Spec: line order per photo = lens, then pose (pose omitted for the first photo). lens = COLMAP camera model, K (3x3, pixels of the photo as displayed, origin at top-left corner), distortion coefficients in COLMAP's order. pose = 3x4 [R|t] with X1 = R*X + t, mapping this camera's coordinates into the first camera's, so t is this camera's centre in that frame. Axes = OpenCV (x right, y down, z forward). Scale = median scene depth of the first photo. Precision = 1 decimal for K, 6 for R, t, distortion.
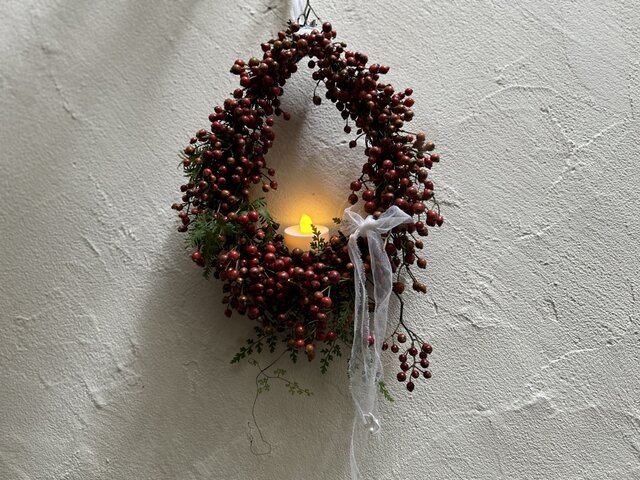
lens RADIAL K [[486.9, 0, 320.0], [0, 486.9, 240.0], [0, 0, 1]] dist [0.035203, -0.055647]
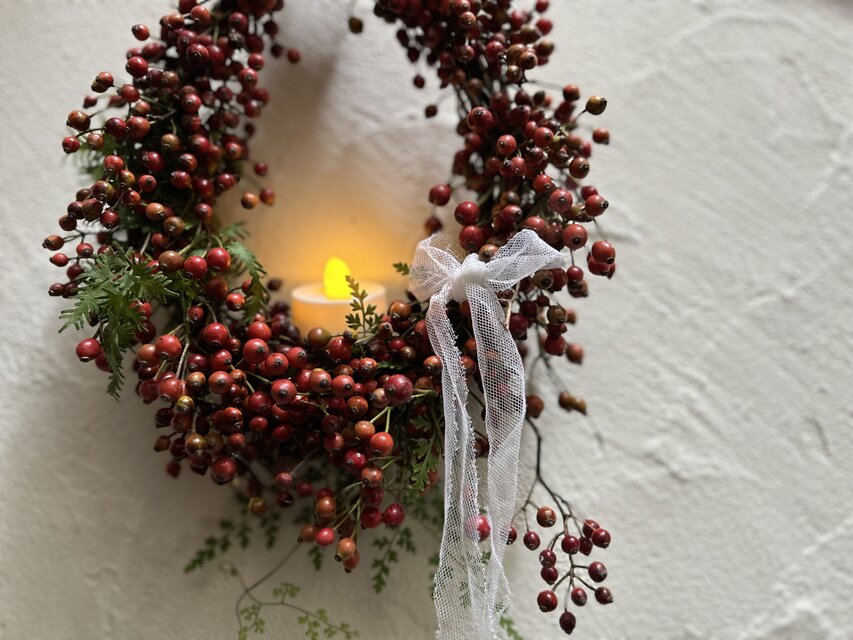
lens RADIAL K [[678.1, 0, 430.0], [0, 678.1, 318.2], [0, 0, 1]] dist [-0.002066, -0.003686]
pose [[0.996552, -0.017580, 0.081084, 0.008199], [0.018661, 0.999747, -0.012597, 0.017754], [-0.080842, 0.014066, 0.996628, 0.343789]]
